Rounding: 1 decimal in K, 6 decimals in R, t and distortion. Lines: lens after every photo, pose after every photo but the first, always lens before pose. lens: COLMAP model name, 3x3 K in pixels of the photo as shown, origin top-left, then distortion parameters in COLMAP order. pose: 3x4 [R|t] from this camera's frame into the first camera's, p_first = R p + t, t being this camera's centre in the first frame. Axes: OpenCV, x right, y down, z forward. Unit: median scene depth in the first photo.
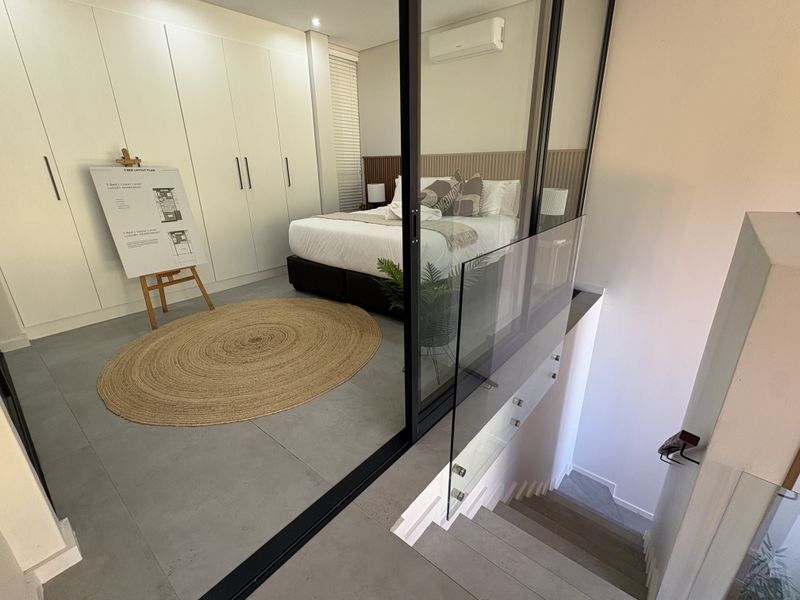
lens RADIAL K [[365.6, 0, 400.0], [0, 365.6, 300.0], [0, 0, 1]] dist [-0.001163, -0.000048]
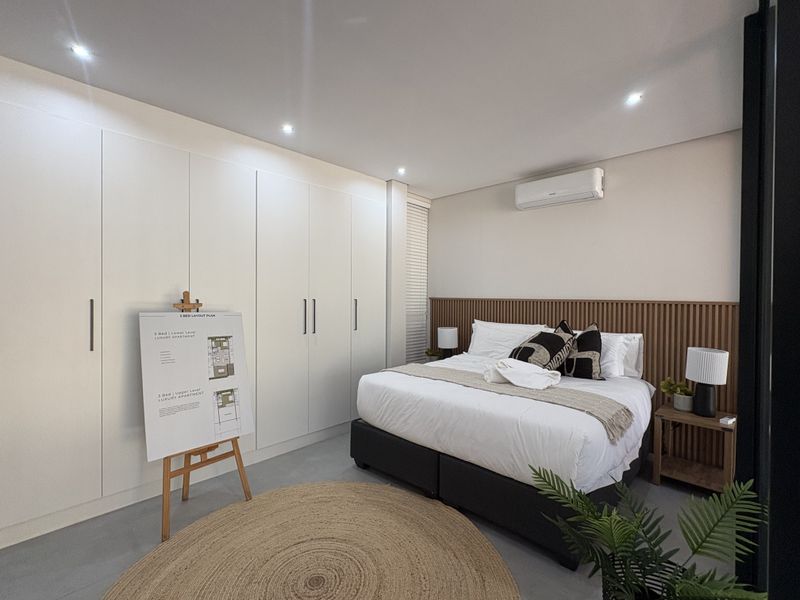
lens RADIAL K [[365.6, 0, 400.0], [0, 365.6, 300.0], [0, 0, 1]] dist [-0.001163, -0.000048]
pose [[0.997804, 0.025782, -0.061016, -0.181975], [-0.044756, 0.941481, -0.334082, -0.116417], [0.048832, 0.336079, 0.940567, 0.206454]]
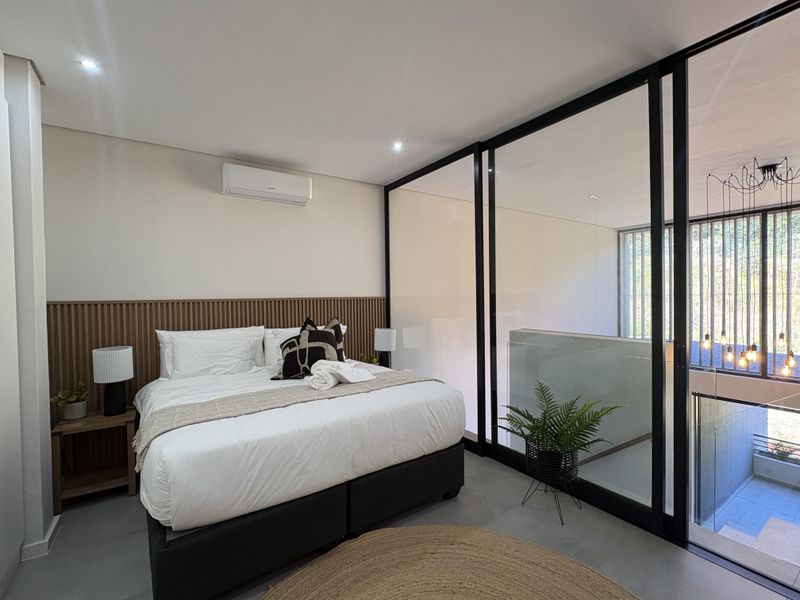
lens RADIAL K [[364.3, 0, 400.0], [0, 364.3, 300.0], [0, 0, 1]] dist [0.003268, 0.000921]
pose [[0.273085, -0.001312, 0.961989, -0.675210], [0.339780, 0.935676, -0.095179, -0.265900], [-0.899986, 0.352857, 0.255965, 0.634440]]
